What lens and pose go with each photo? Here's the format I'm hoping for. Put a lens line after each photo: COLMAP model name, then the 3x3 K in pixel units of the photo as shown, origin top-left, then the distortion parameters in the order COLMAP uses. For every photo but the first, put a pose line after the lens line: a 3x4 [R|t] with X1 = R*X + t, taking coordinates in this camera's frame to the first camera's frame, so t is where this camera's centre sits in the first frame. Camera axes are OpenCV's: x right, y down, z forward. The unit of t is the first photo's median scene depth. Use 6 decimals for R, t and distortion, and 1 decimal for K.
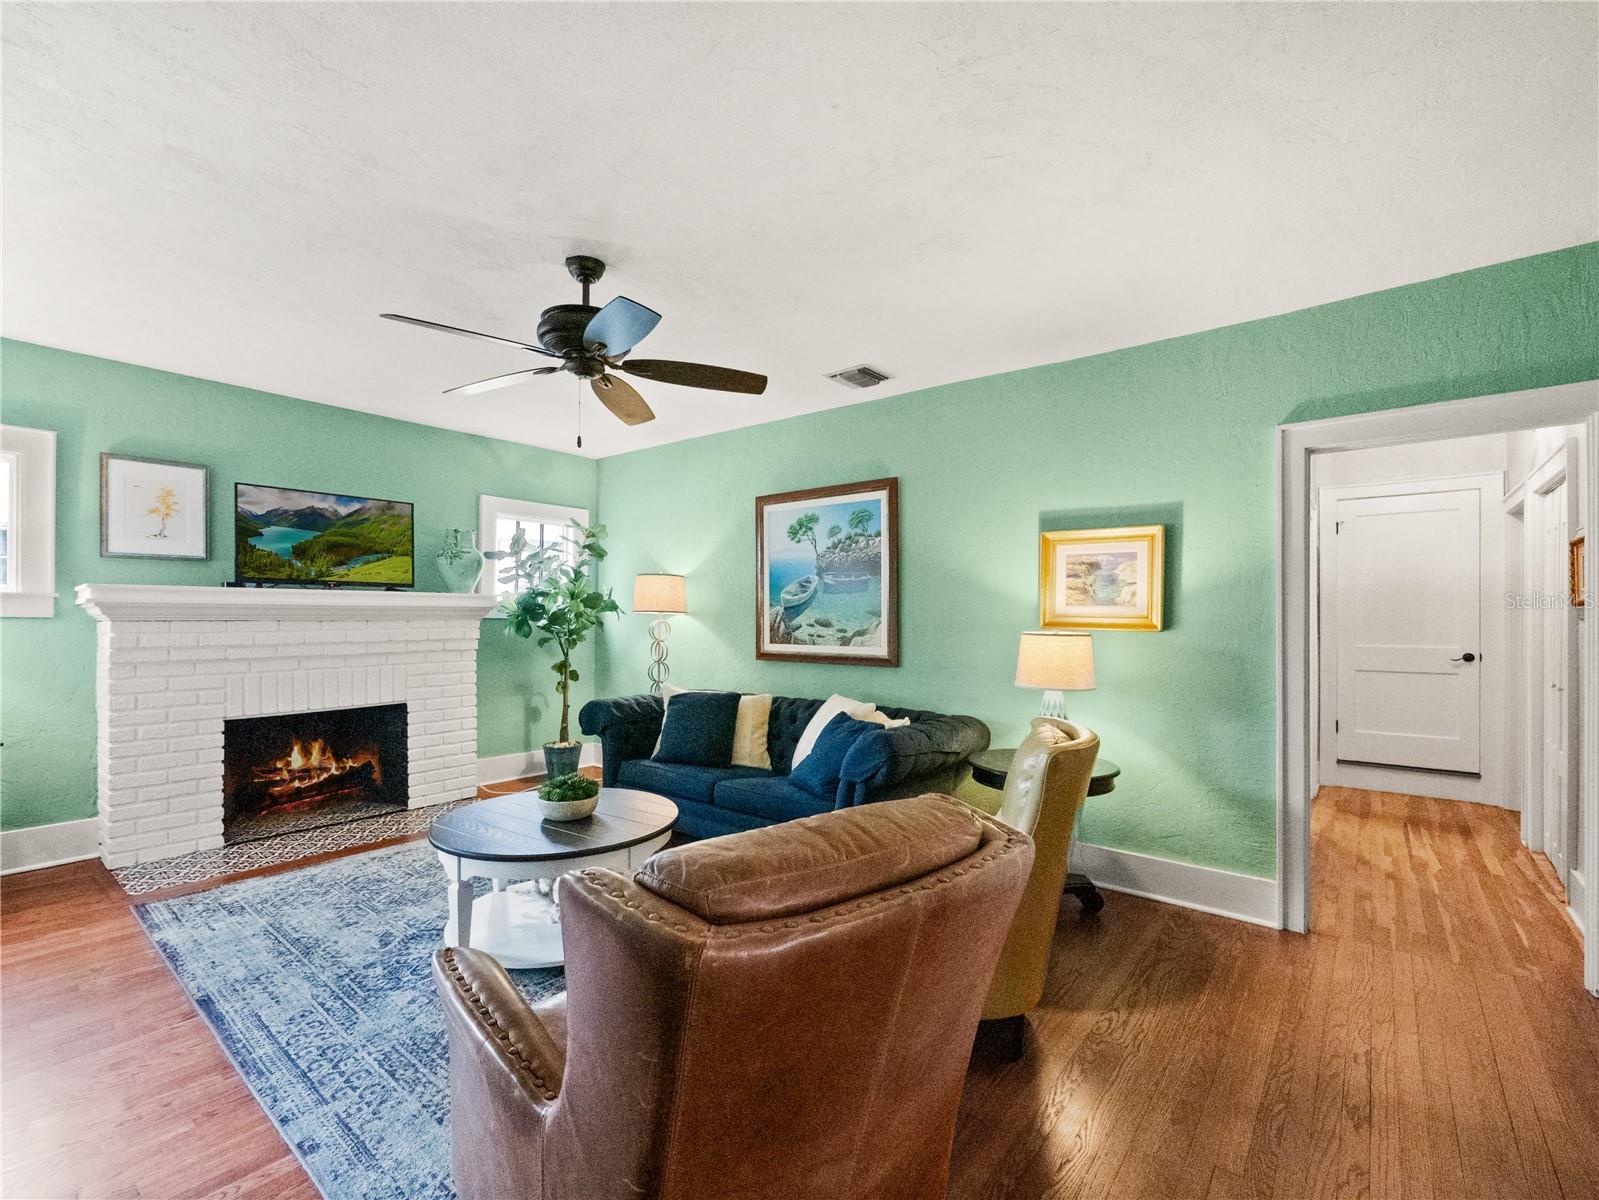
lens RADIAL K [[707.1, 0, 794.6], [0, 707.1, 608.8], [0, 0, 1]] dist [-0.003519, -0.000809]
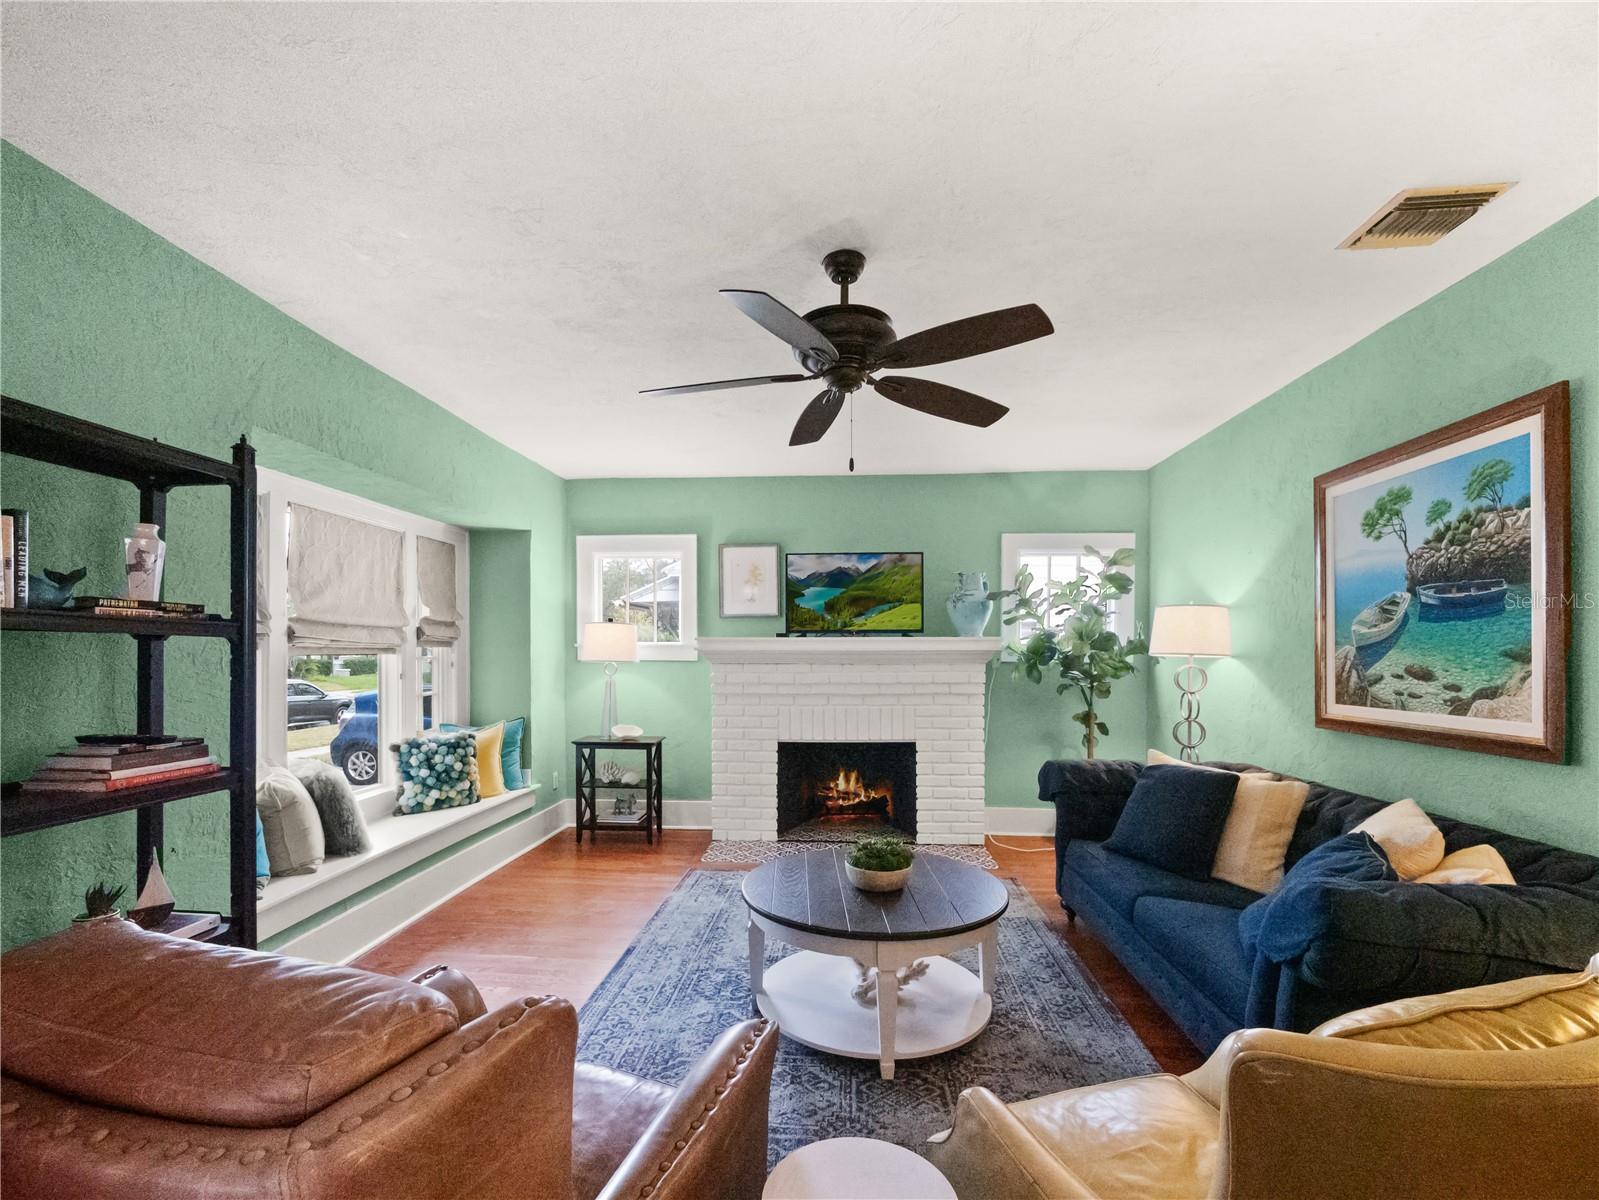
lens RADIAL K [[707.1, 0, 793.3], [0, 707.1, 657.4], [0, 0, 1]] dist [-0.003519, -0.000809]
pose [[0.569800, -0.002216, -0.821780, 0.224549], [0.009795, 0.999944, 0.004095, -0.000080], [0.821725, -0.010383, 0.569790, 0.256317]]
